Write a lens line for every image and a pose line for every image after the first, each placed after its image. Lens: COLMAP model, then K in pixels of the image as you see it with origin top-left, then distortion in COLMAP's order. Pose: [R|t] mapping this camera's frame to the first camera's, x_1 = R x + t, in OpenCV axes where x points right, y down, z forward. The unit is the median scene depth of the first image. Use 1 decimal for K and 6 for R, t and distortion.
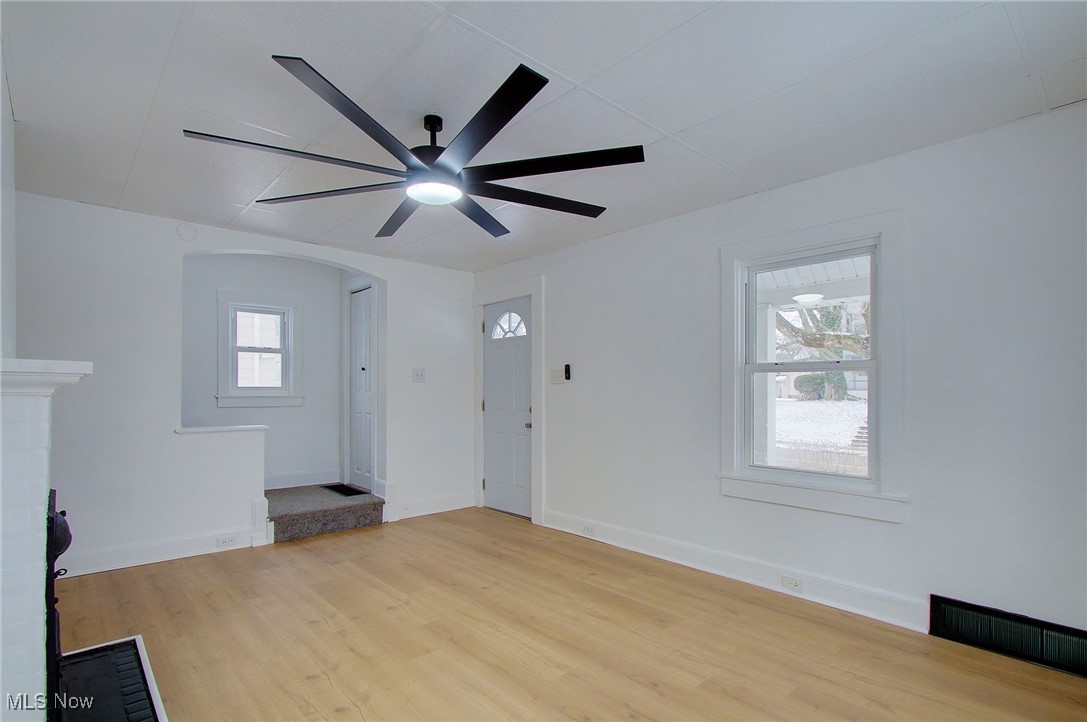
lens RADIAL K [[528.8, 0, 538.7], [0, 528.8, 384.1], [0, 0, 1]] dist [-0.022298, 0.020146]
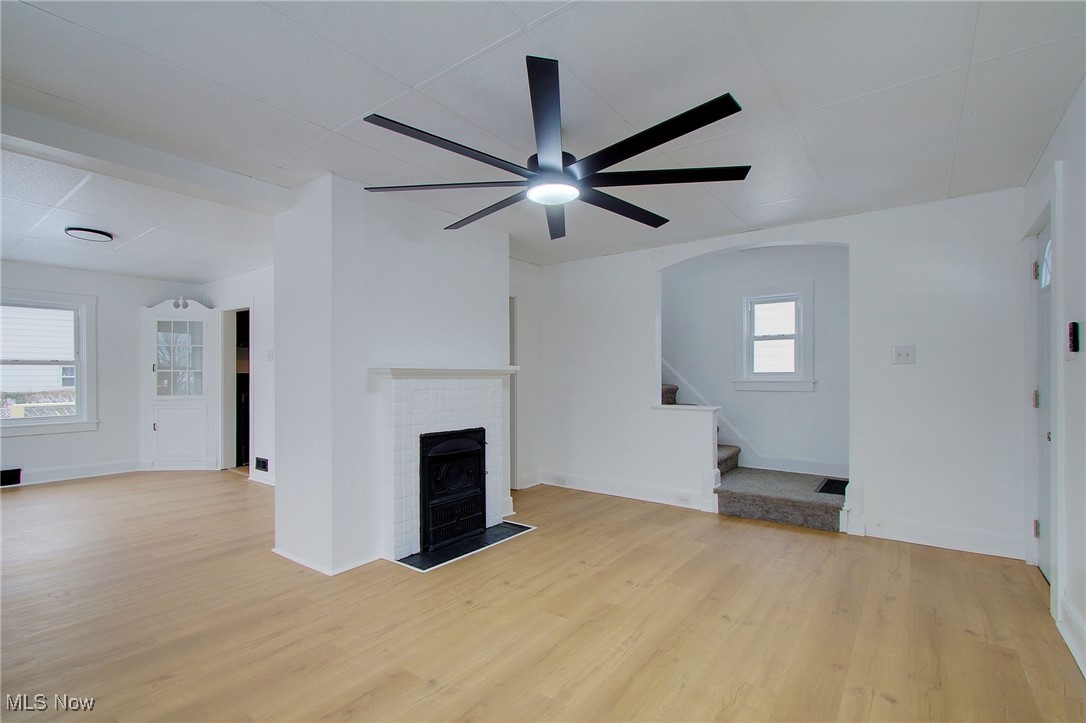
lens RADIAL K [[495.4, 0, 539.8], [0, 495.4, 361.5], [0, 0, 1]] dist [-0.004908, -0.000119]
pose [[0.195529, -0.032340, -0.980164, 0.420682], [0.012181, 0.999459, -0.030547, 0.009727], [0.980622, -0.005966, 0.195818, 0.403784]]
